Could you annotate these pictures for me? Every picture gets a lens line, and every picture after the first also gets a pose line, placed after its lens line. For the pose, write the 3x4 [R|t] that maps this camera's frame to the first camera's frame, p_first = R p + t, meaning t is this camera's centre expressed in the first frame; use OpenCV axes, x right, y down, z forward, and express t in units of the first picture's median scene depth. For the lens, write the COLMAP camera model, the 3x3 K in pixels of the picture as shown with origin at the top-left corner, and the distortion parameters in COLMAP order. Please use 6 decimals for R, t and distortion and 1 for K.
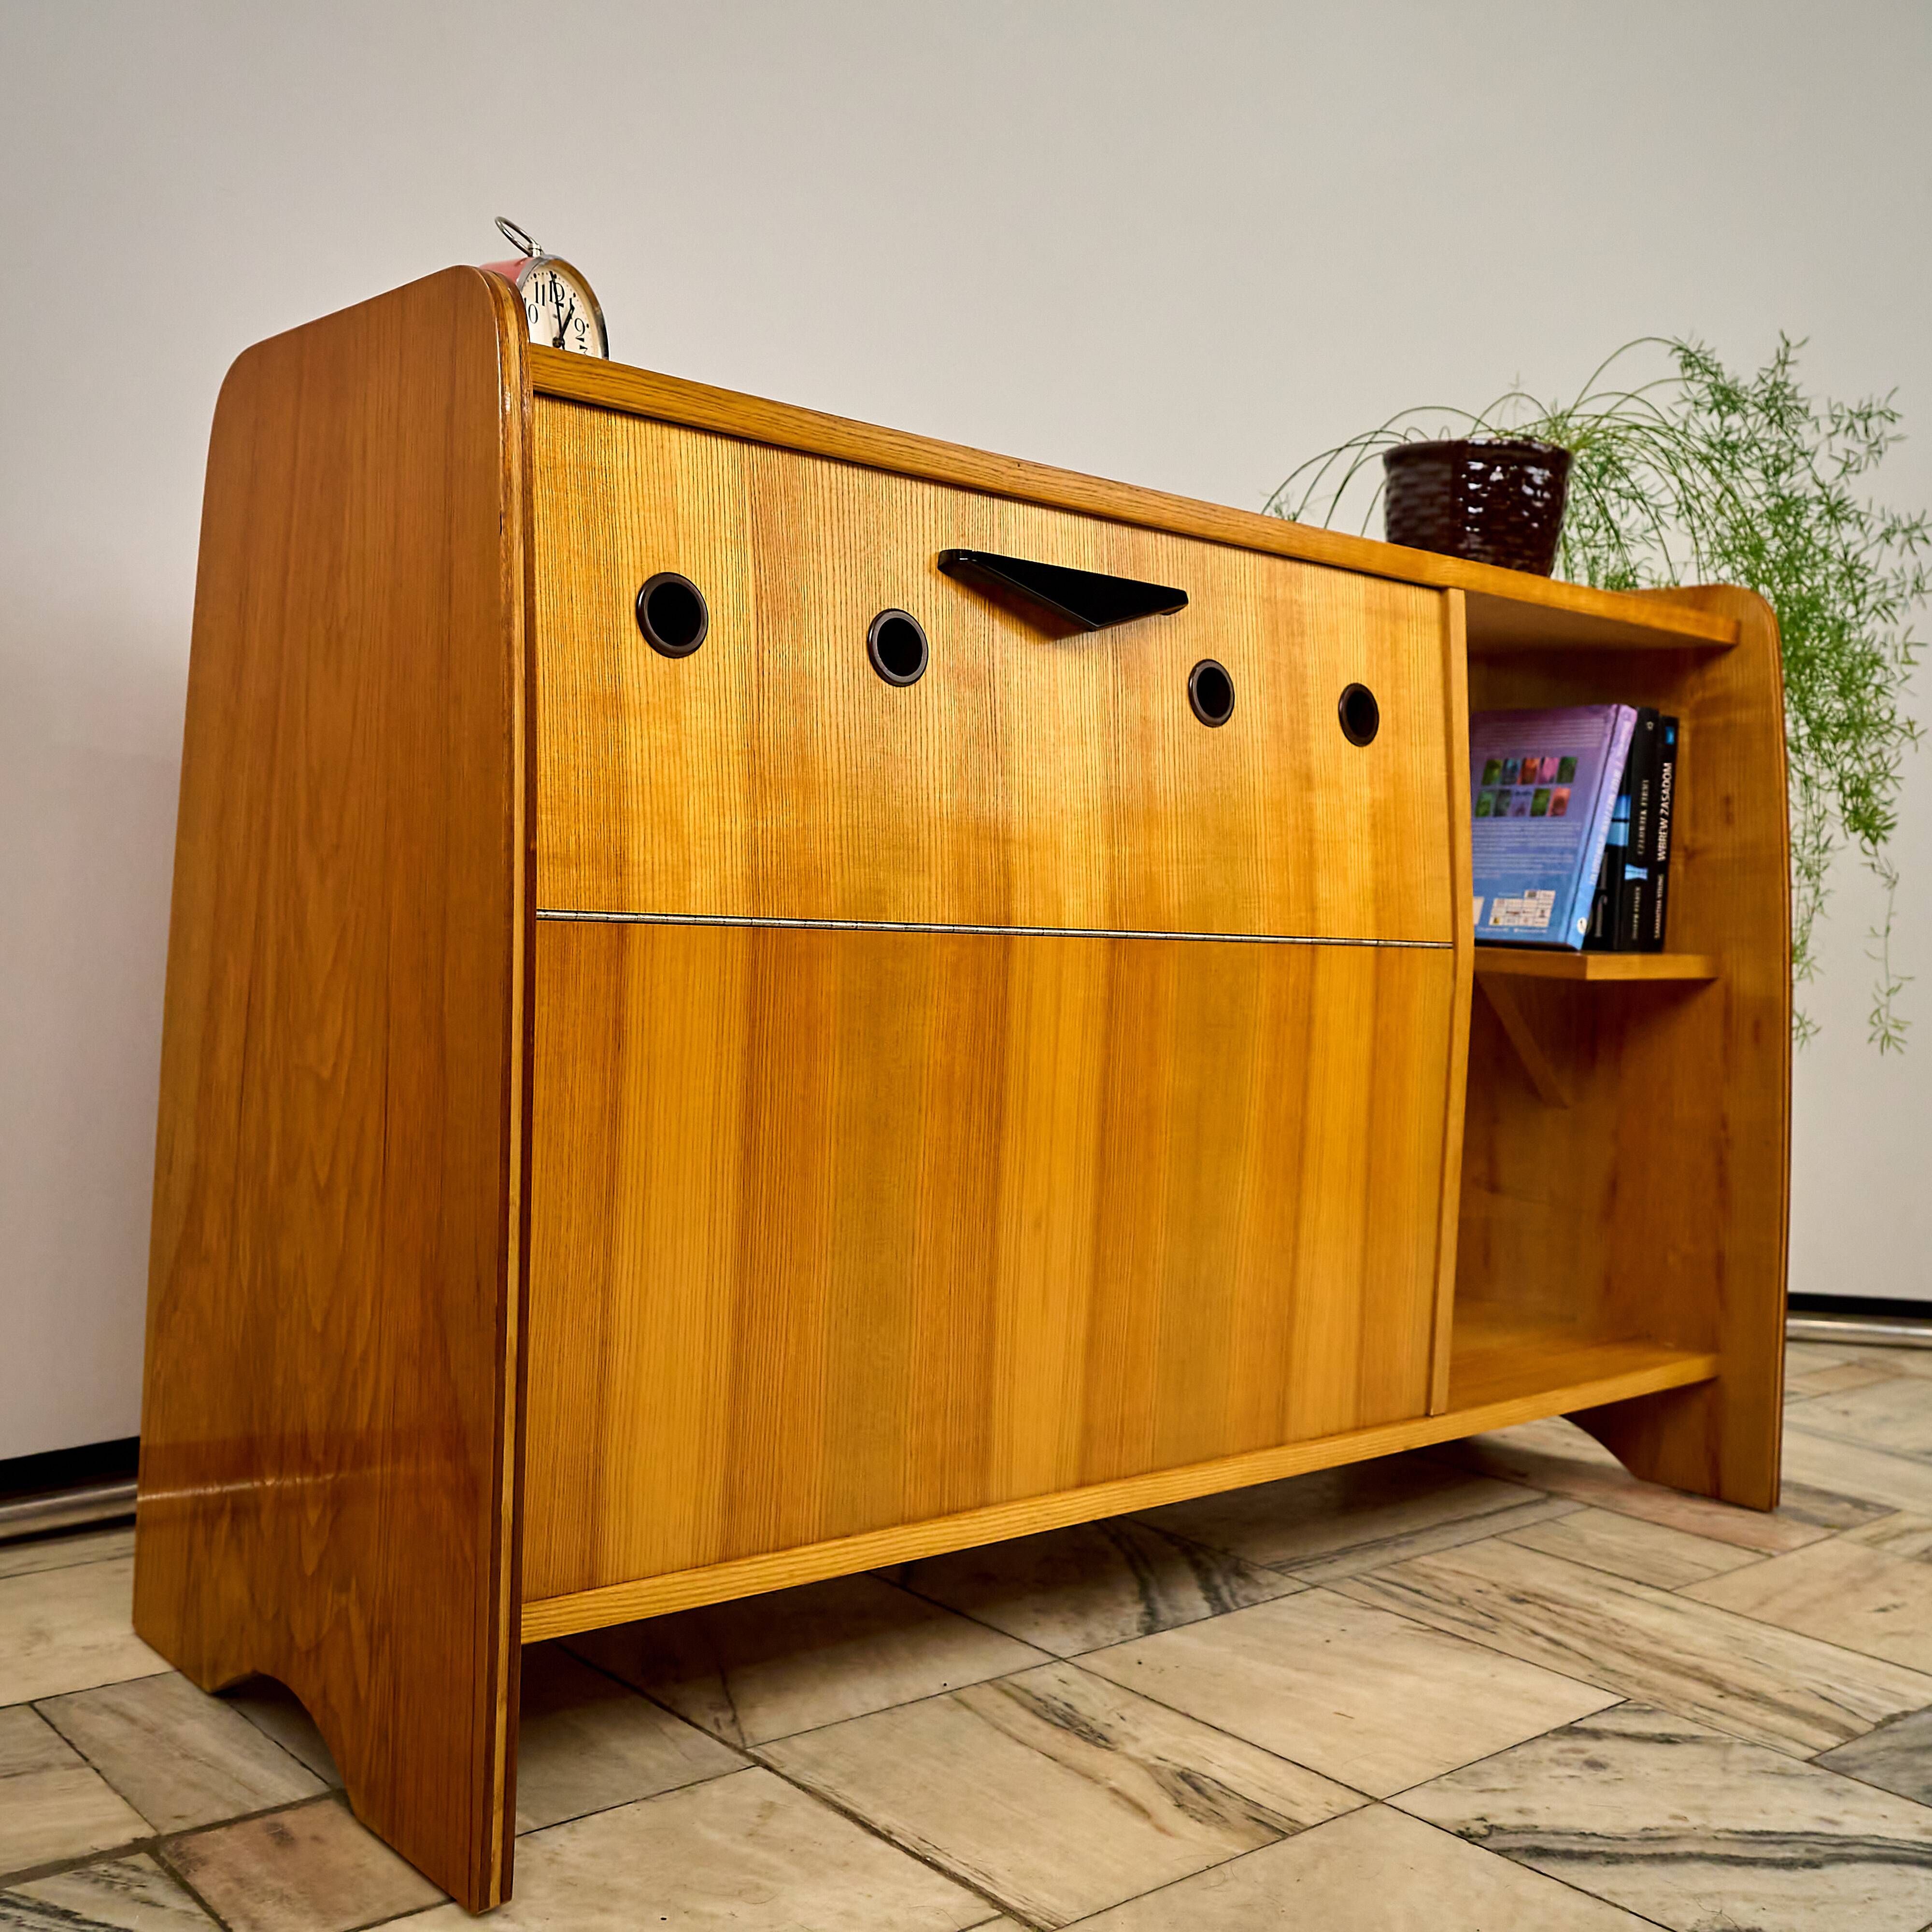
lens RADIAL K [[2142.8, 0, 1010.2], [0, 2142.8, 977.9], [0, 0, 1]] dist [-0.023154, 0.000000]
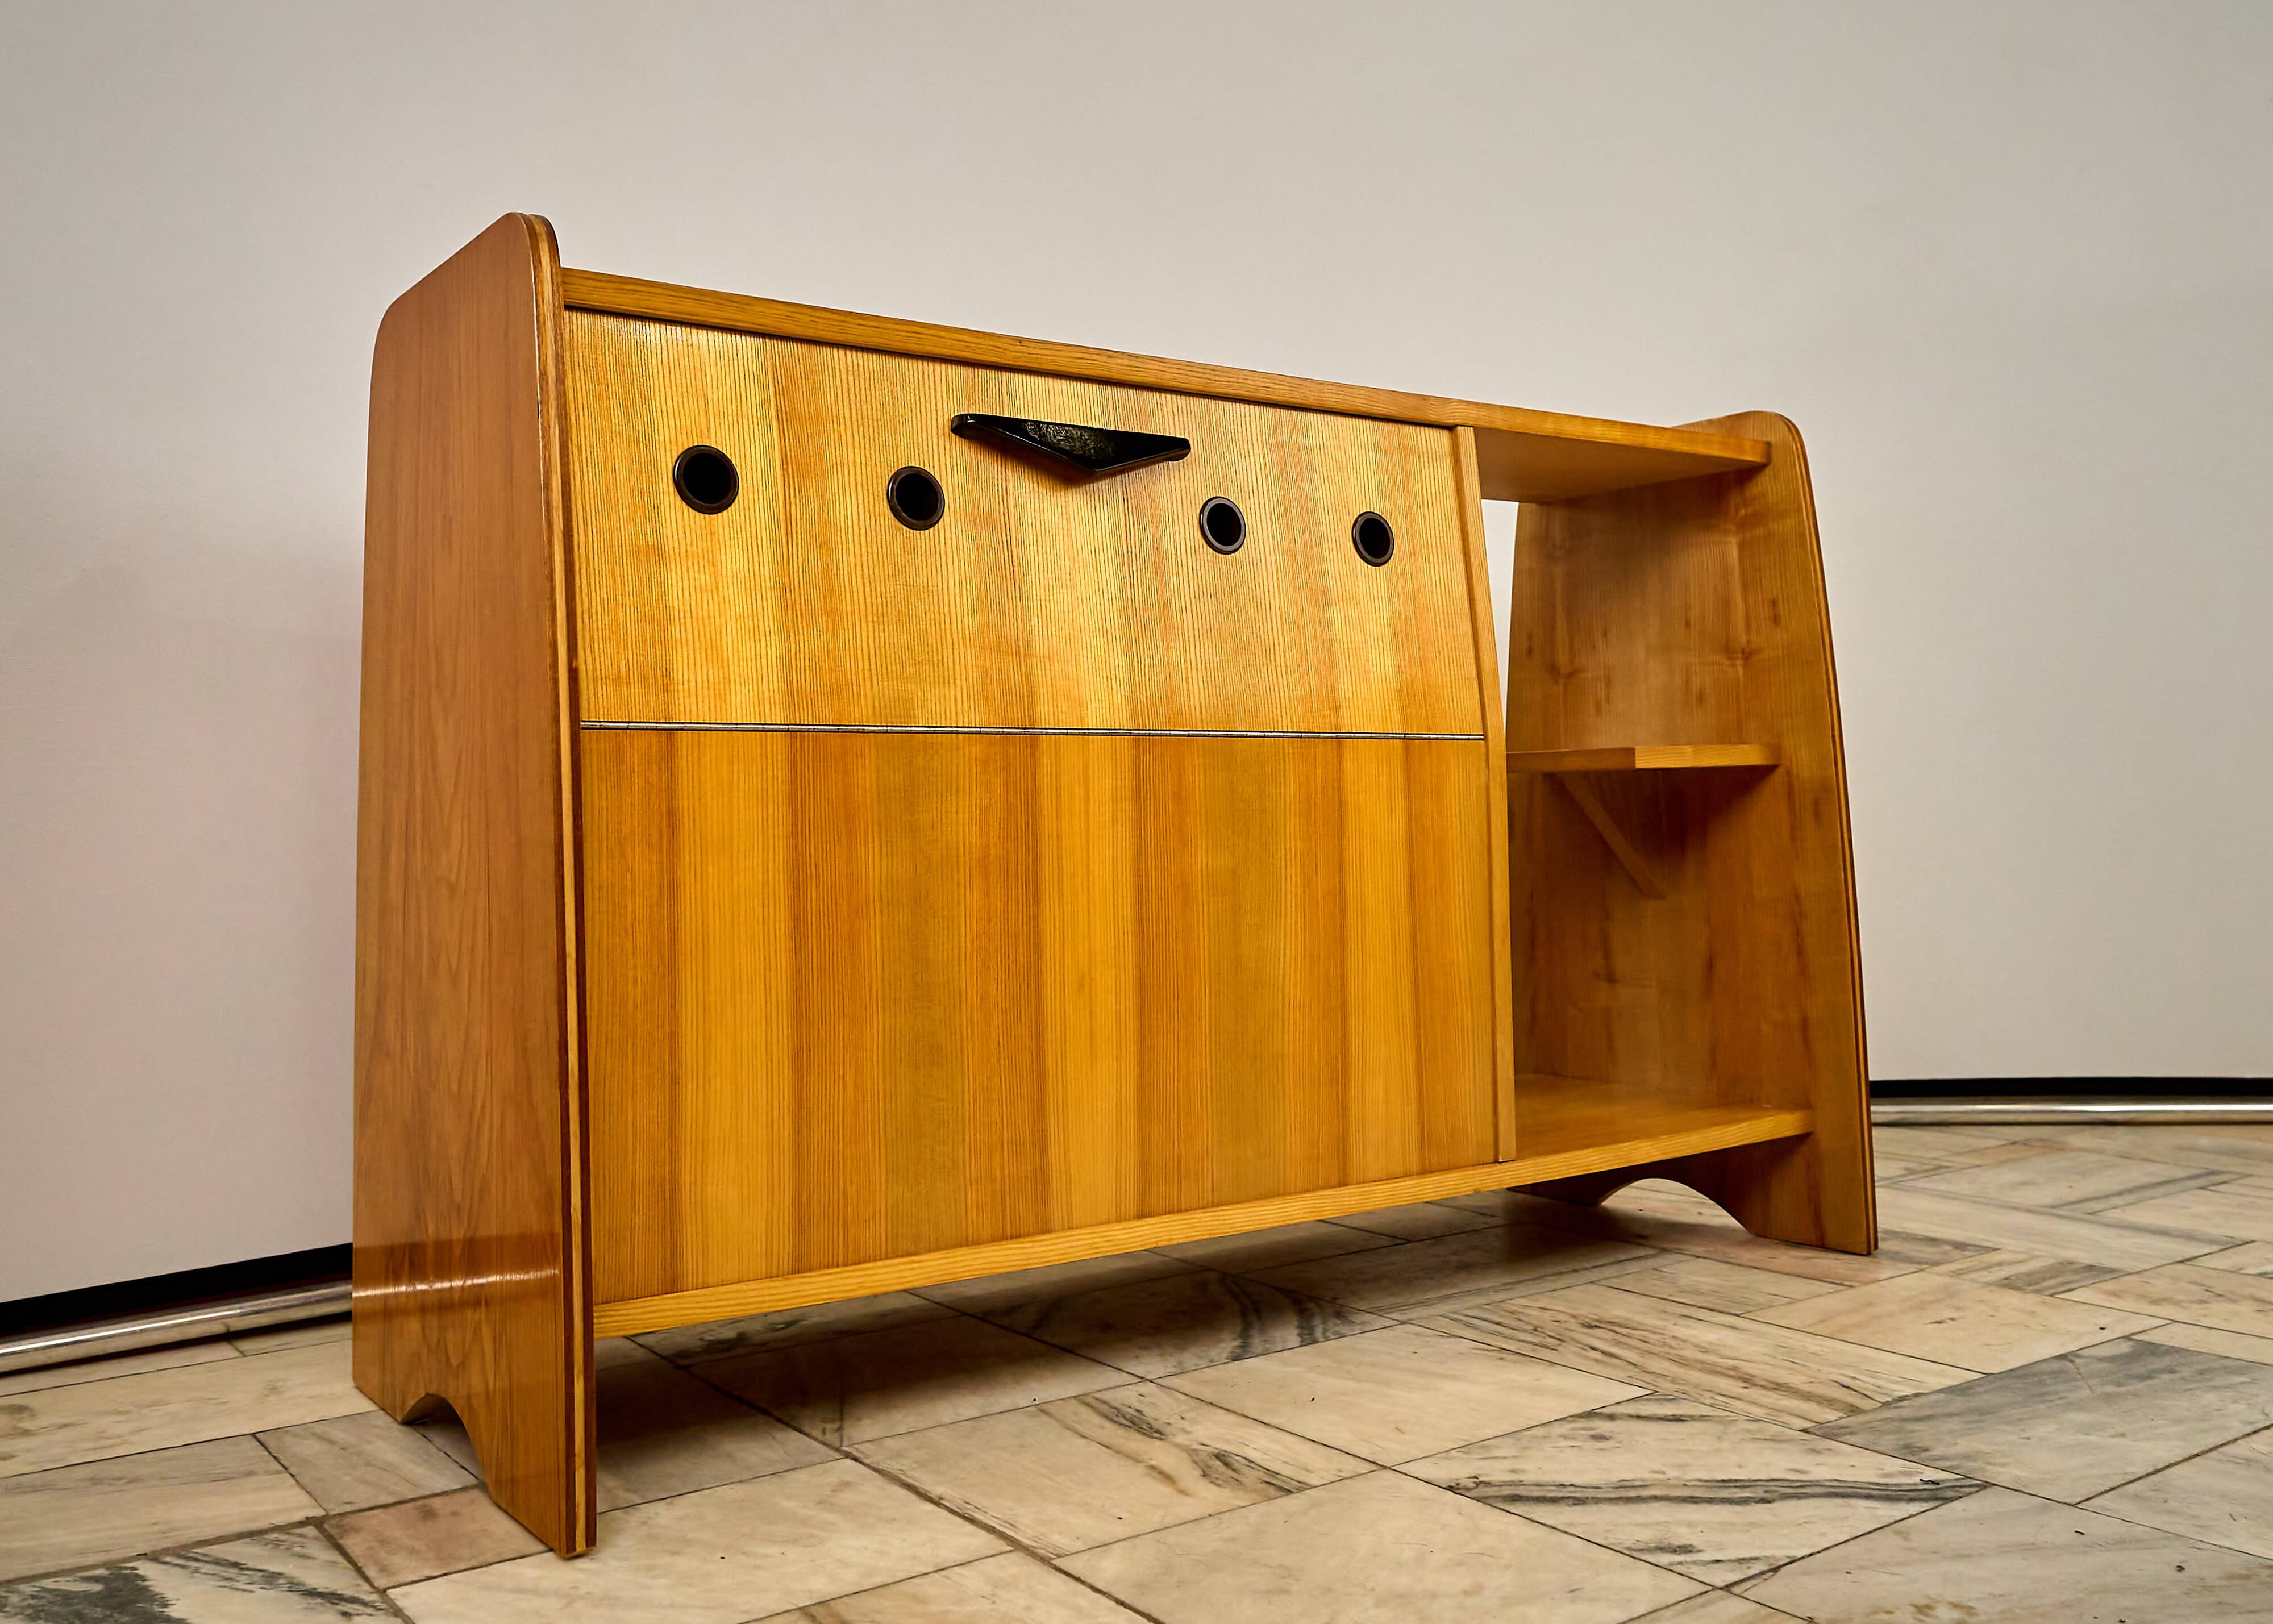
lens RADIAL K [[2054.2, 0, 1182.3], [0, 2054.2, 751.2], [0, 0, 1]] dist [-0.022902, -0.002456]
pose [[0.992926, -0.073733, -0.093062, 0.185687], [0.066209, 0.994471, -0.081511, 0.086577], [0.098558, 0.074773, 0.992318, -0.106614]]
